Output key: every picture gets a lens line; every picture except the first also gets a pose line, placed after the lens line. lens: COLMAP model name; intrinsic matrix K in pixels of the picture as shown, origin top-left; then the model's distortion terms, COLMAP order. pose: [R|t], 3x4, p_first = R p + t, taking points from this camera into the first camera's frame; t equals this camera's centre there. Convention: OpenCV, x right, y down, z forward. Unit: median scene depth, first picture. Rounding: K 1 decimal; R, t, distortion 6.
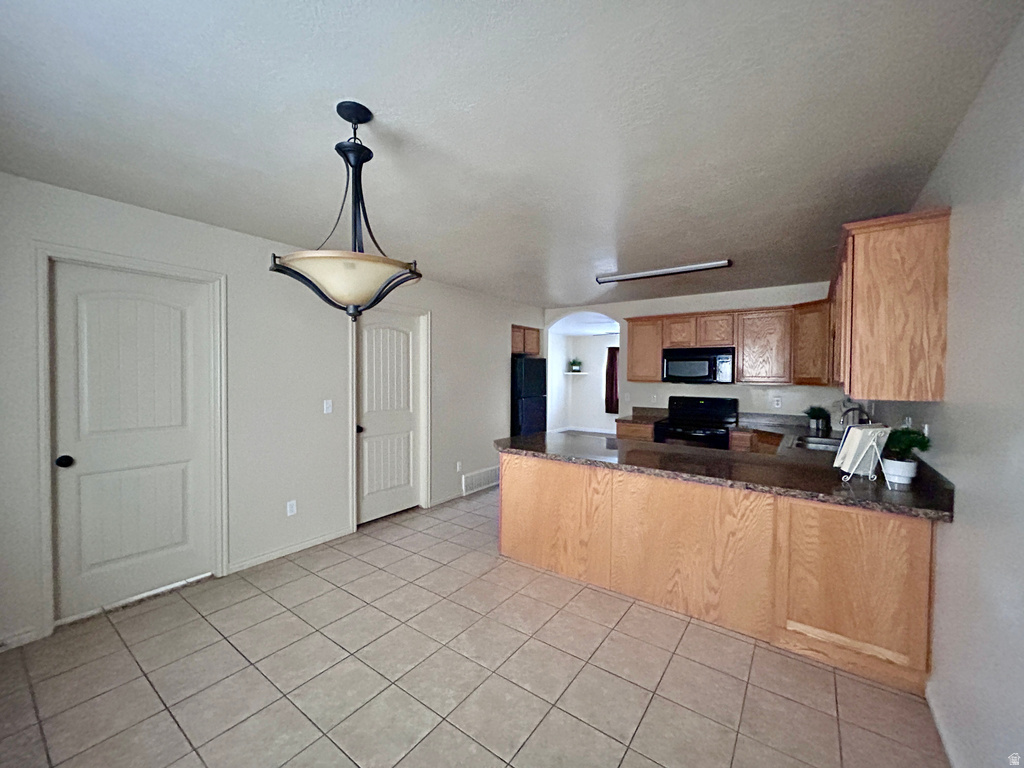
lens RADIAL K [[411.5, 0, 511.0], [0, 411.5, 381.4], [0, 0, 1]] dist [0.002153, 0.000054]
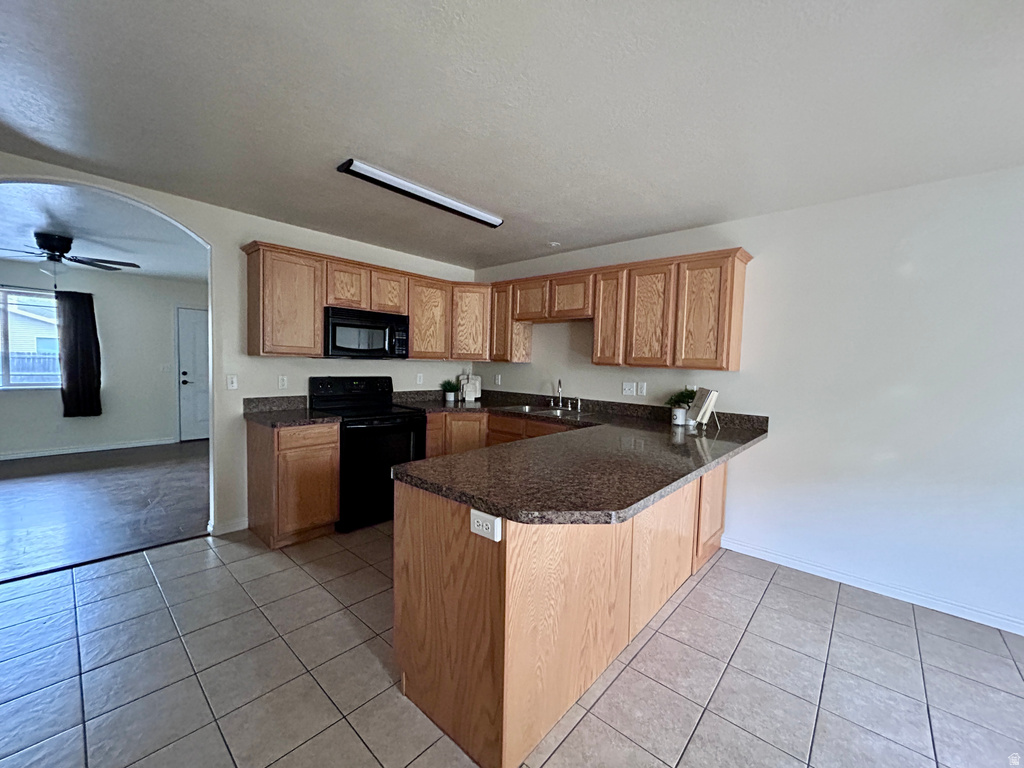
lens RADIAL K [[411.5, 0, 511.0], [0, 411.5, 381.4], [0, 0, 1]] dist [0.002153, 0.000054]
pose [[0.099699, -0.054540, 0.993522, -0.324658], [-0.009655, 0.998397, 0.055776, 0.002684], [-0.994971, -0.015153, 0.099012, 0.769841]]
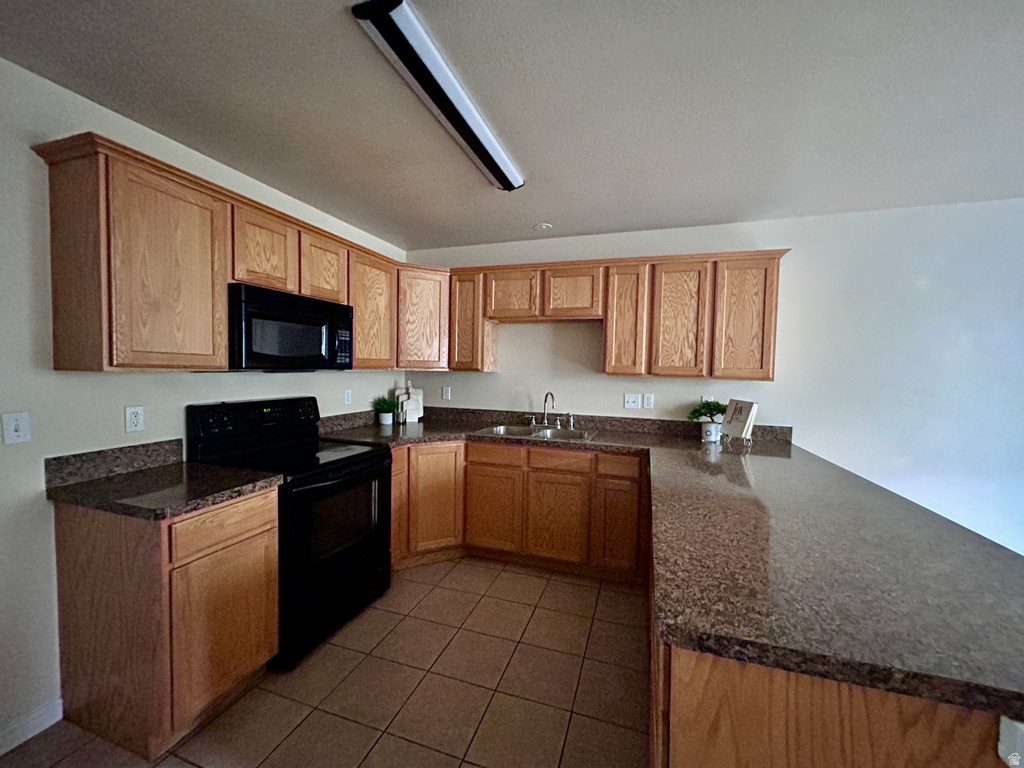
lens RADIAL K [[411.5, 0, 511.0], [0, 411.5, 381.4], [0, 0, 1]] dist [0.002153, 0.000054]
pose [[-0.300510, -0.050387, 0.952447, -0.090768], [-0.005133, 0.998675, 0.051213, -0.010317], [-0.953765, 0.010501, -0.300371, 1.054839]]
